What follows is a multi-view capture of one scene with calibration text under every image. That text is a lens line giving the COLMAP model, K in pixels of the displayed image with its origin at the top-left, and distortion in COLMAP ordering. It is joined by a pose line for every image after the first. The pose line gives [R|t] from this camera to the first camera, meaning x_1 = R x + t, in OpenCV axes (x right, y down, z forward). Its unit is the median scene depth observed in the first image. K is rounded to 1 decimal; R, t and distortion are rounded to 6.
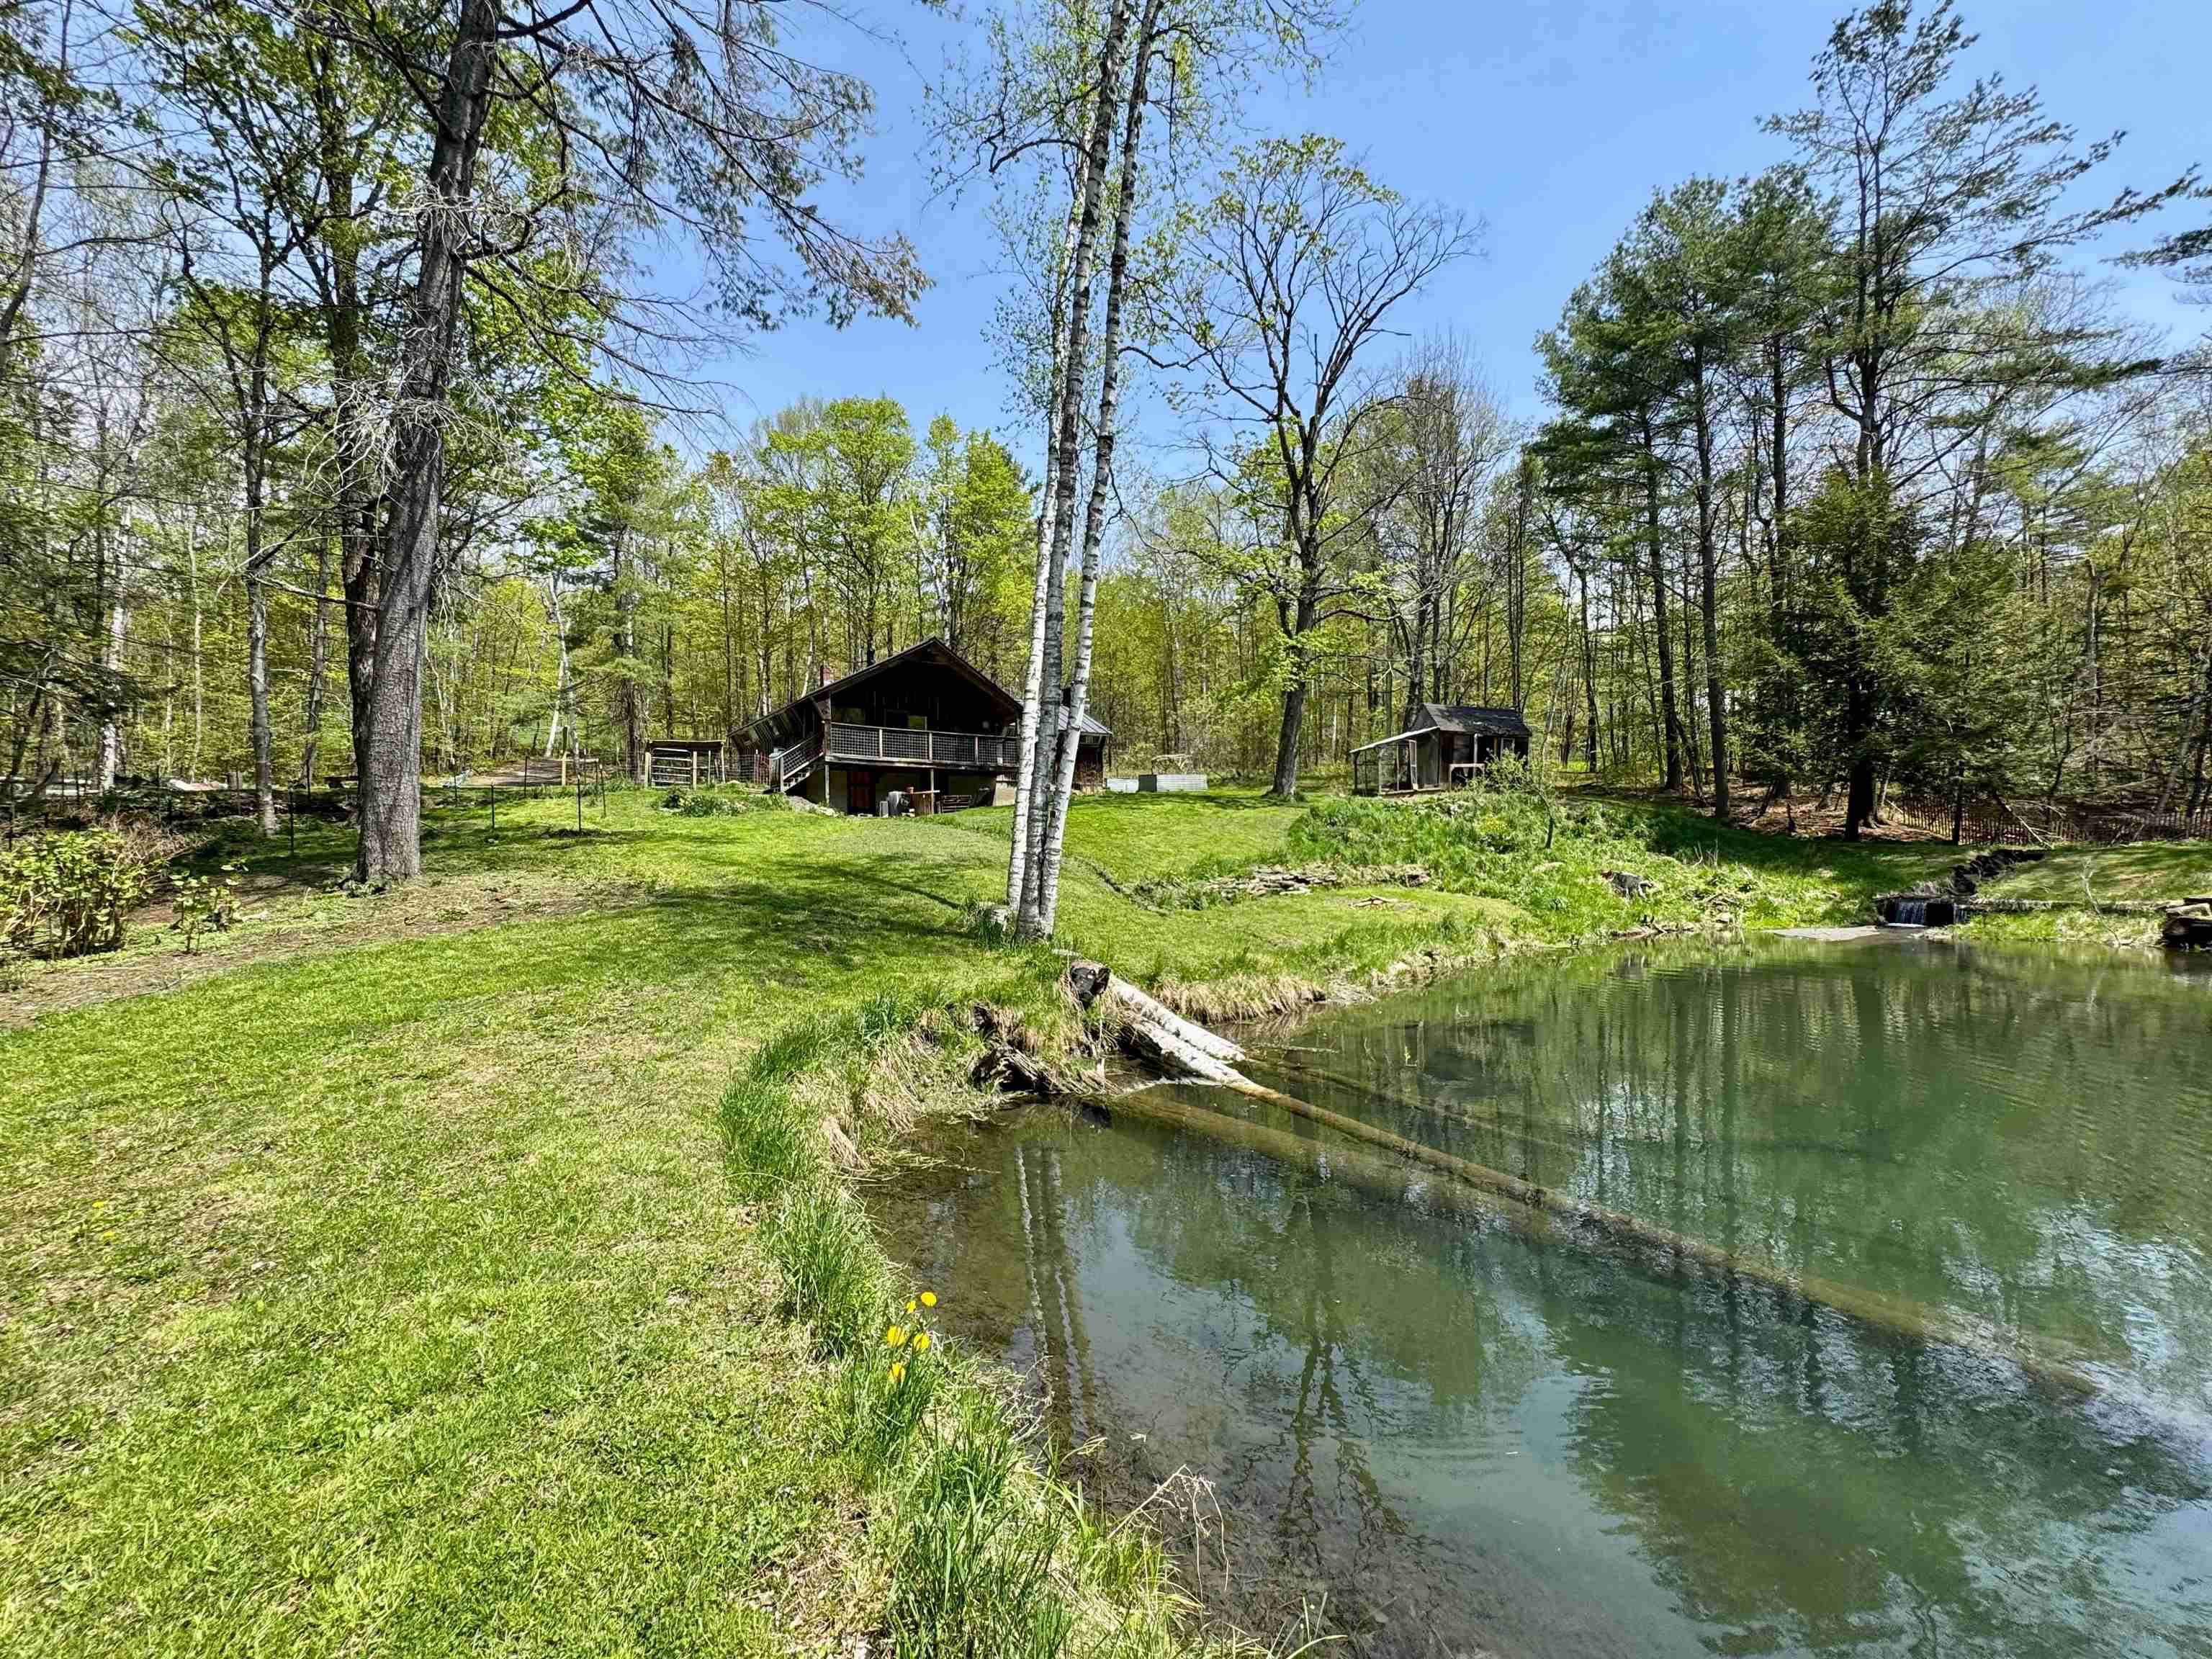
lens RADIAL K [[883.2, 0, 1114.1], [0, 883.2, 833.2], [0, 0, 1]] dist [-0.001607, 0.000240]
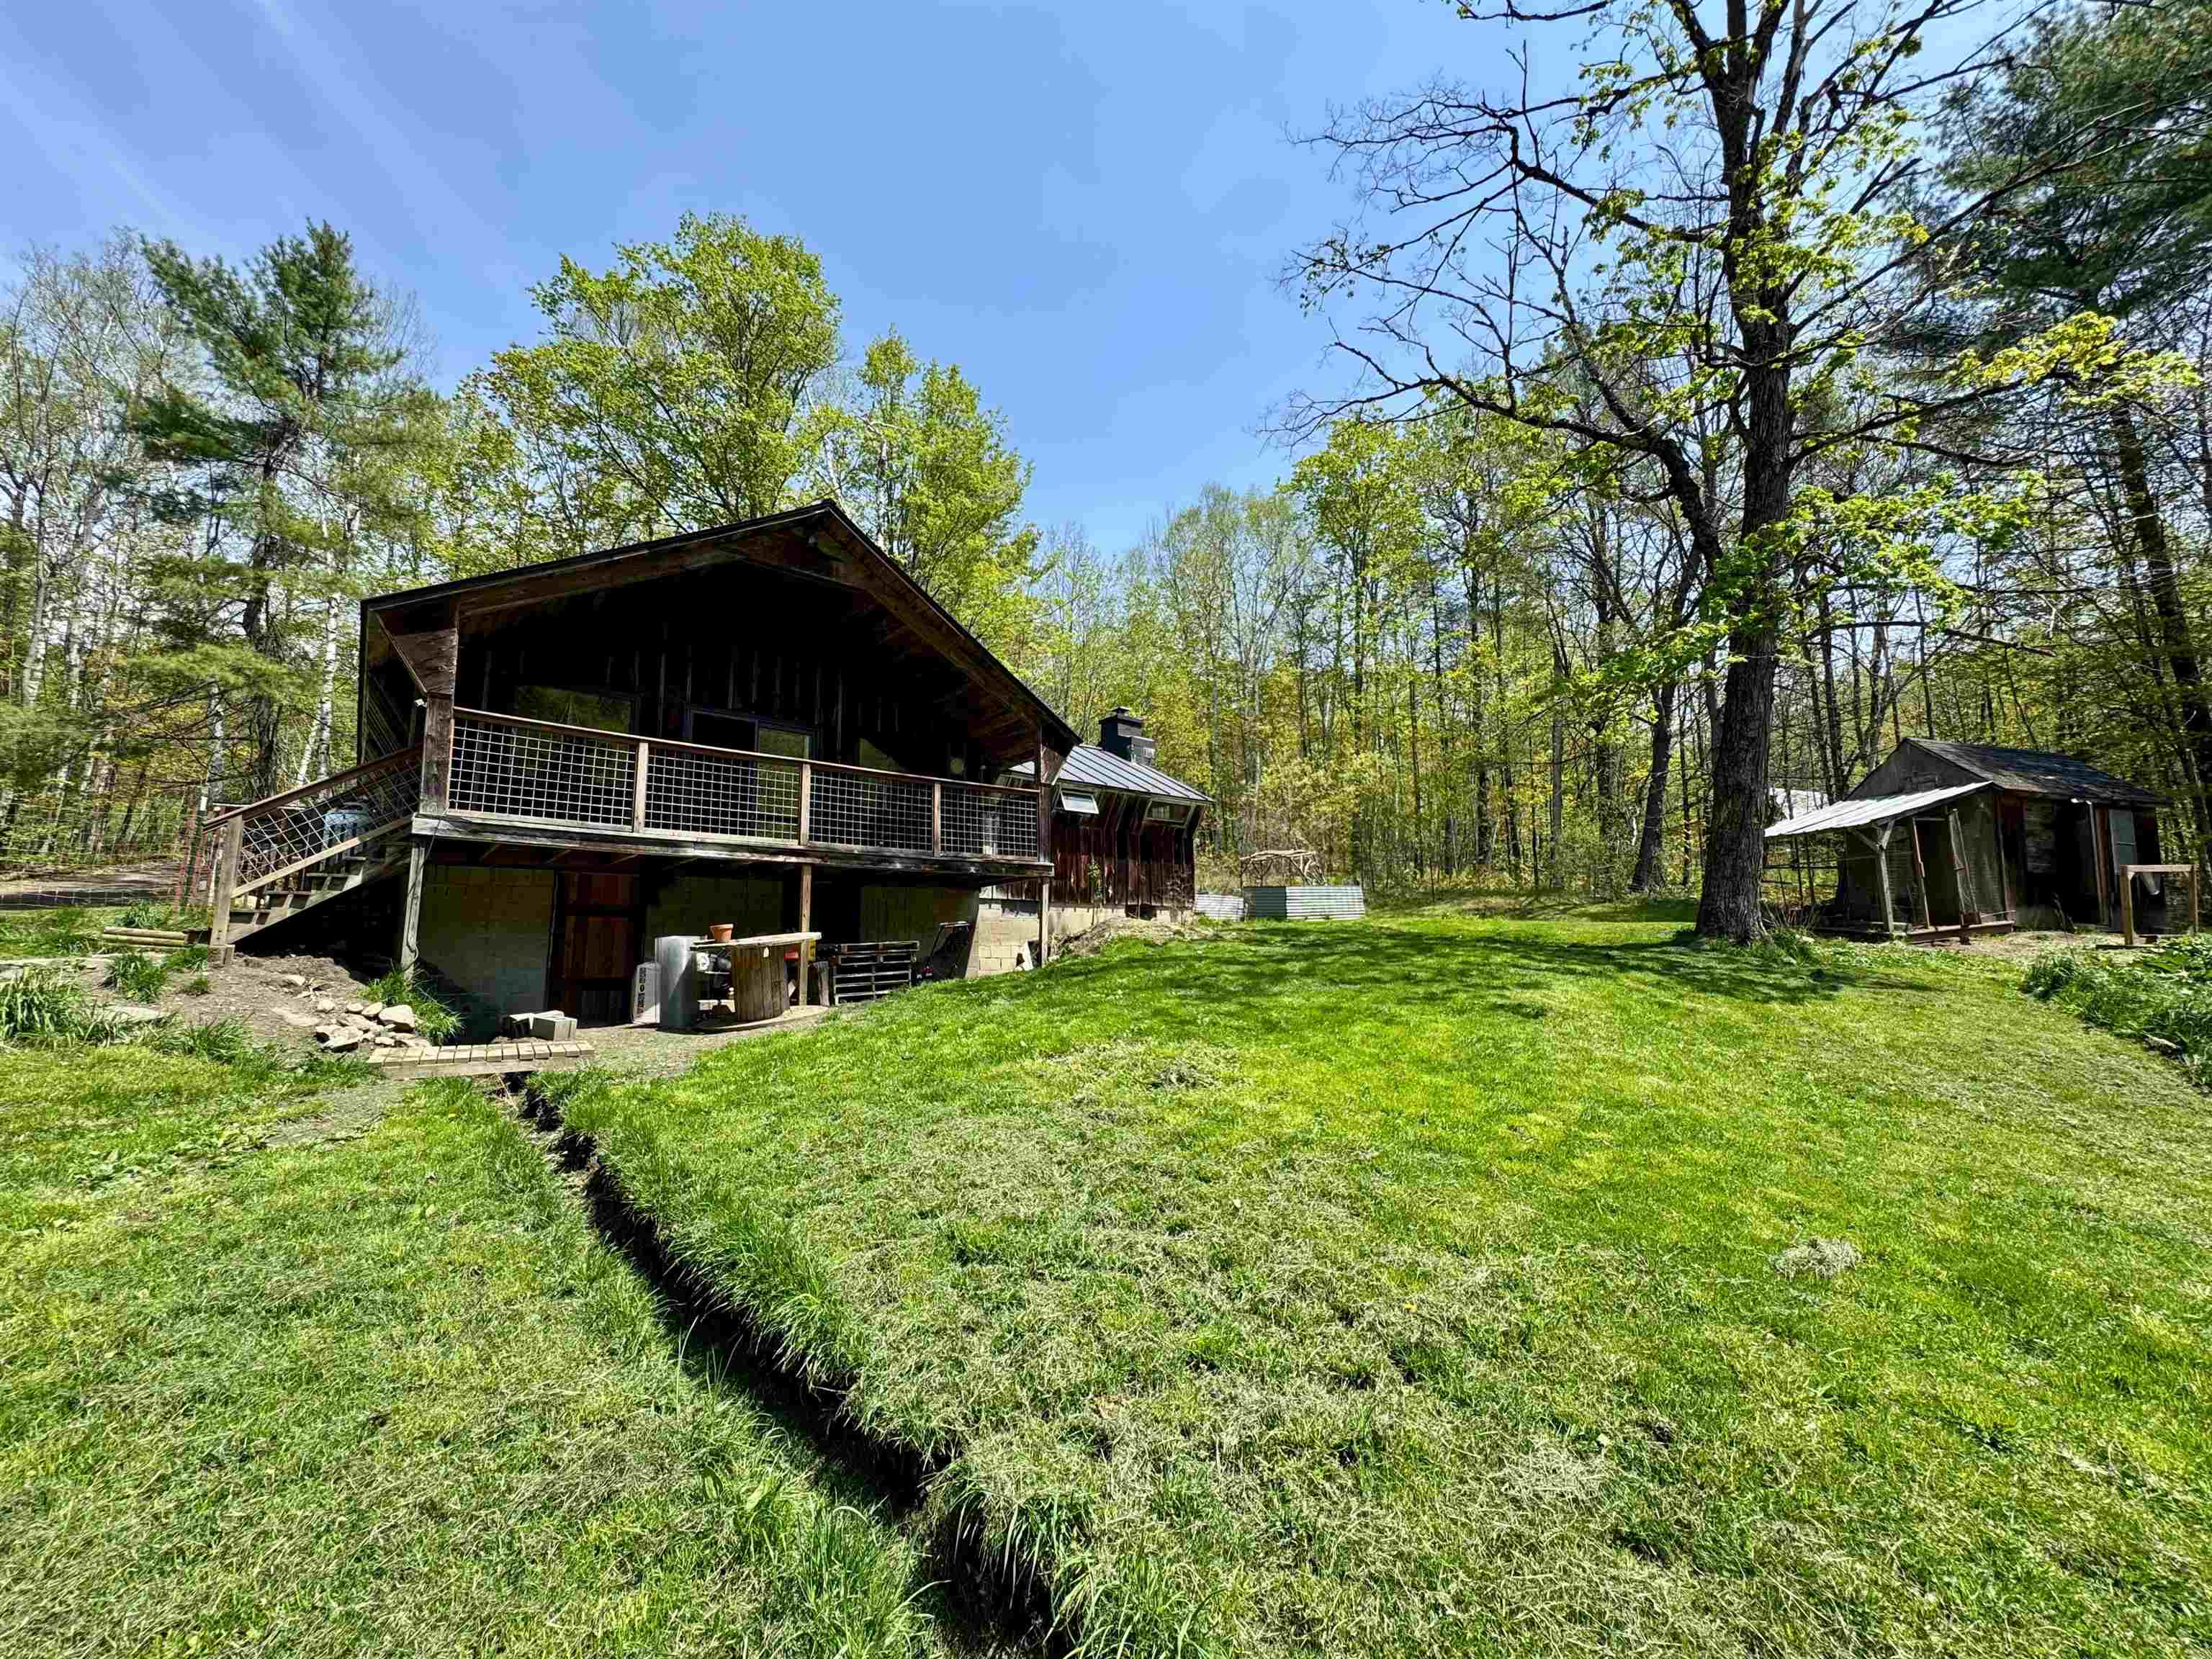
lens RADIAL K [[883.2, 0, 1114.1], [0, 883.2, 833.2], [0, 0, 1]] dist [-0.001607, 0.000240]
pose [[0.998065, 0.008934, 0.061530, -0.104001], [-0.001163, 0.992132, -0.125190, -0.041537], [-0.062164, 0.124876, 0.990223, 0.629821]]
